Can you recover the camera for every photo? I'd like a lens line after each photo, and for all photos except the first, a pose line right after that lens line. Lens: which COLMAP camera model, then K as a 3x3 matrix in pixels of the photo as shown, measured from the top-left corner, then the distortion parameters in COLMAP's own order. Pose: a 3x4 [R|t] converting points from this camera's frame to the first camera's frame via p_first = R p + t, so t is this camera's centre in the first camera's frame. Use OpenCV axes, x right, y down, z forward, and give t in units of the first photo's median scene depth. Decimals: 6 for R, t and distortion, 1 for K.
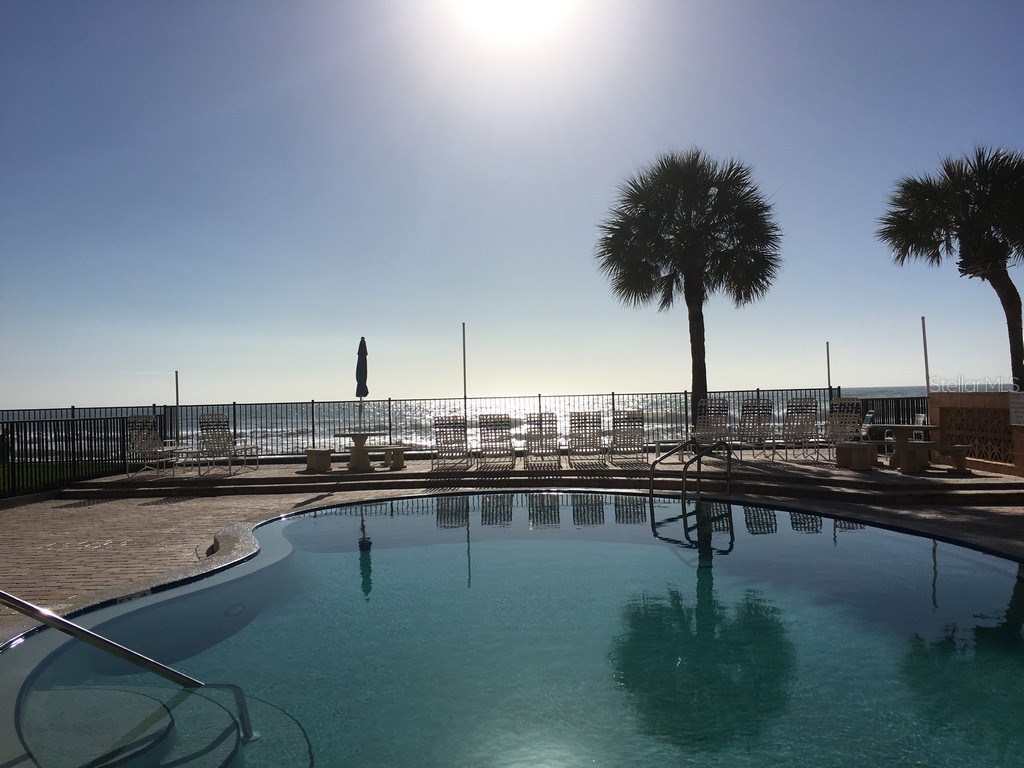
lens RADIAL K [[860.5, 0, 512.0], [0, 860.5, 384.0], [0, 0, 1]] dist [-0.046520, -0.006734]
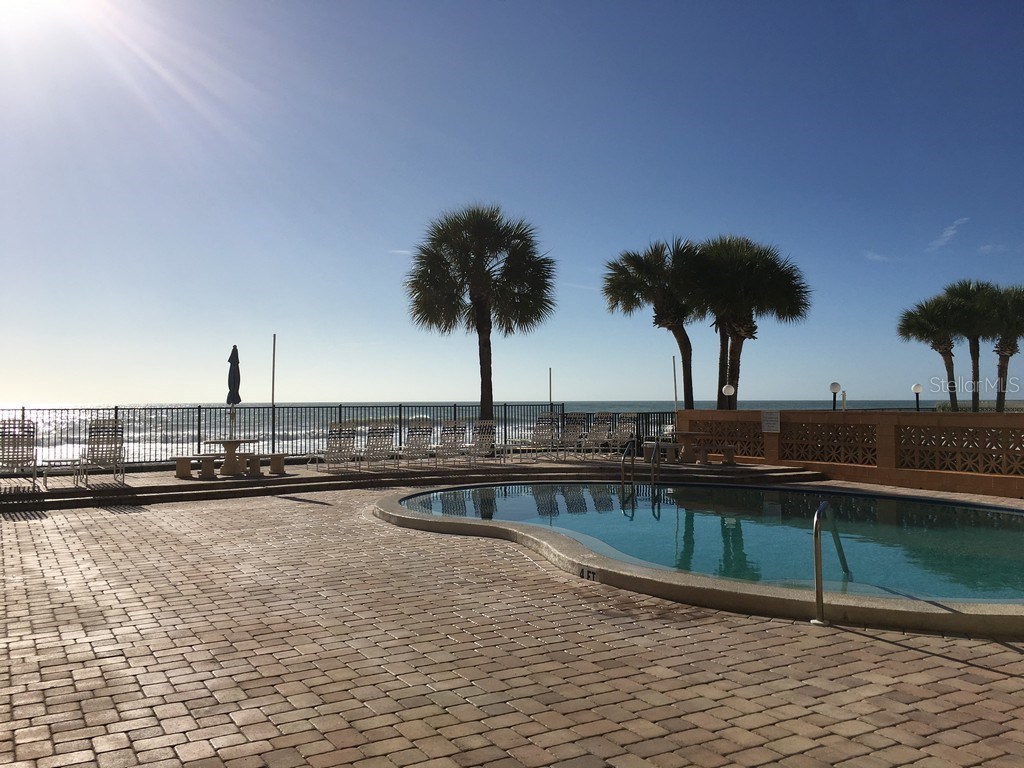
lens RADIAL K [[875.3, 0, 512.0], [0, 875.3, 384.0], [0, 0, 1]] dist [-0.095527, -0.001824]
pose [[0.802882, 0.031344, 0.595313, -0.519136], [-0.018996, 0.999455, -0.027003, 0.012712], [-0.595835, 0.010372, 0.803040, -0.017585]]
